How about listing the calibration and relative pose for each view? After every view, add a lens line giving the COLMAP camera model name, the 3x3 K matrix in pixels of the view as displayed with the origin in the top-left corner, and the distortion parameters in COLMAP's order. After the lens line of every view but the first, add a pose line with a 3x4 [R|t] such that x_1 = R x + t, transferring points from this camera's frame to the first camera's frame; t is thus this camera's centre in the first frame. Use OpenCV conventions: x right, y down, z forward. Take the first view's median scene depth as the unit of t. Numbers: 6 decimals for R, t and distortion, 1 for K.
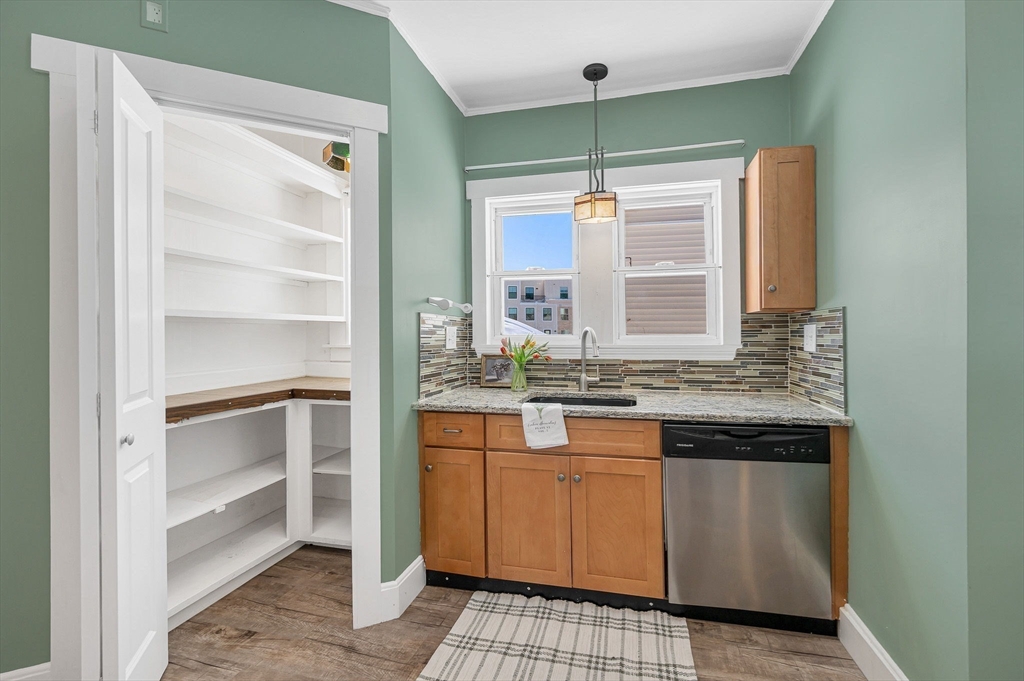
lens RADIAL K [[446.0, 0, 546.9], [0, 446.0, 340.3], [0, 0, 1]] dist [-0.001203, 0.000794]
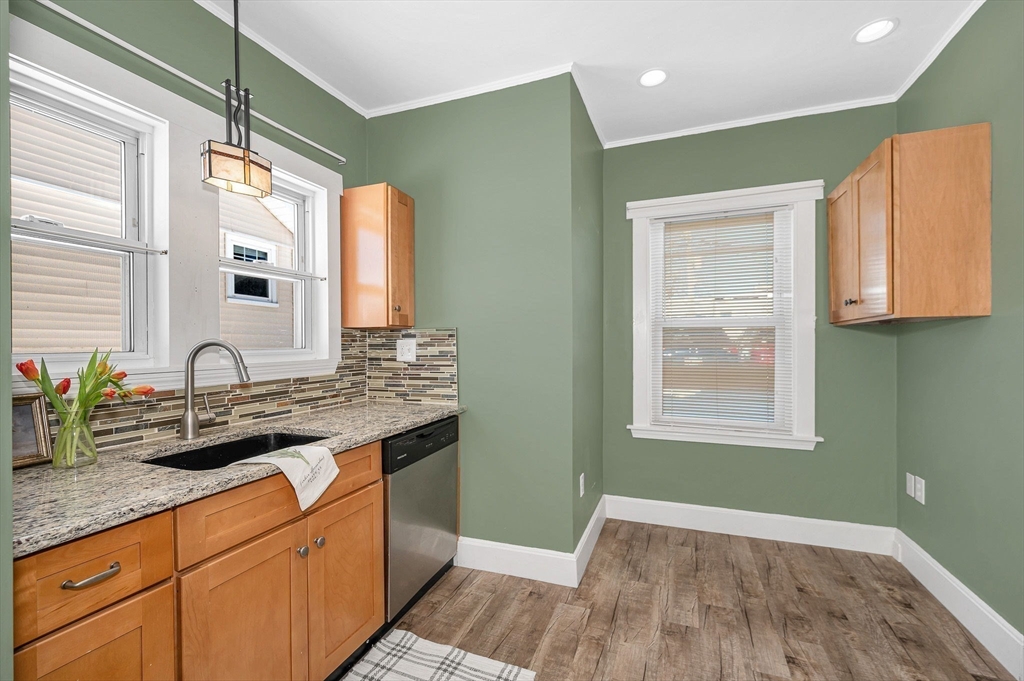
lens RADIAL K [[443.5, 0, 502.7], [0, 443.5, 353.6], [0, 0, 1]] dist [-0.001299, 0.000443]
pose [[0.145734, -0.021815, 0.989083, -0.559311], [0.018993, 0.999634, 0.019249, -0.013921], [-0.989141, 0.015980, 0.146095, 0.524837]]
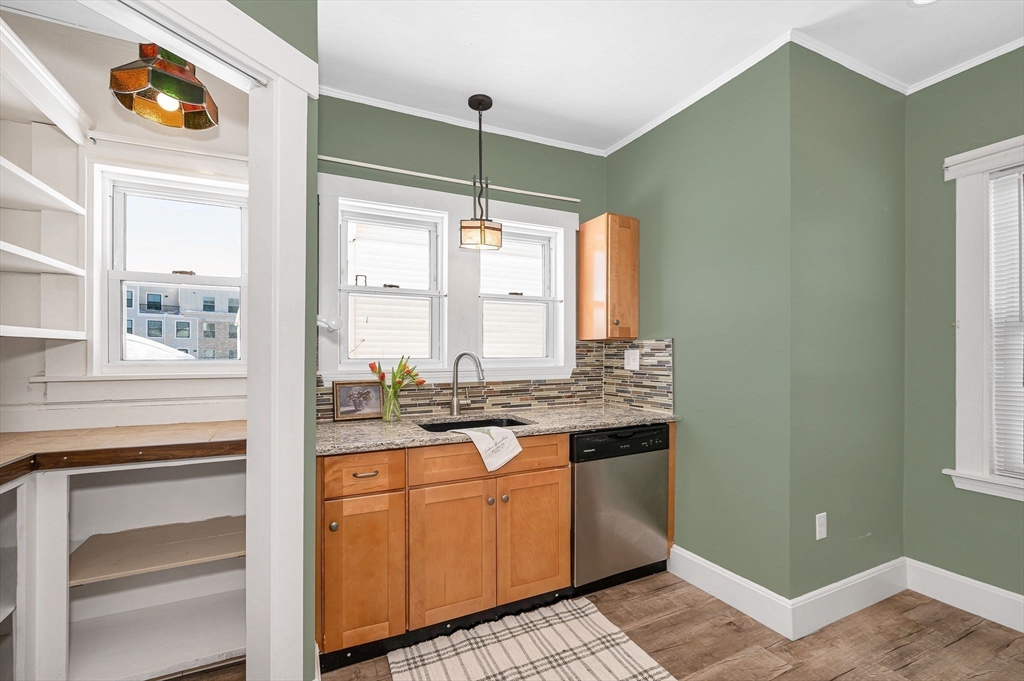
lens RADIAL K [[443.5, 0, 514.4], [0, 443.5, 359.5], [0, 0, 1]] dist [-0.001299, 0.000443]
pose [[0.777989, -0.009091, 0.628213, -0.502161], [0.009846, 0.999949, 0.002277, -0.011969], [-0.628201, 0.004414, 0.778038, 0.167683]]
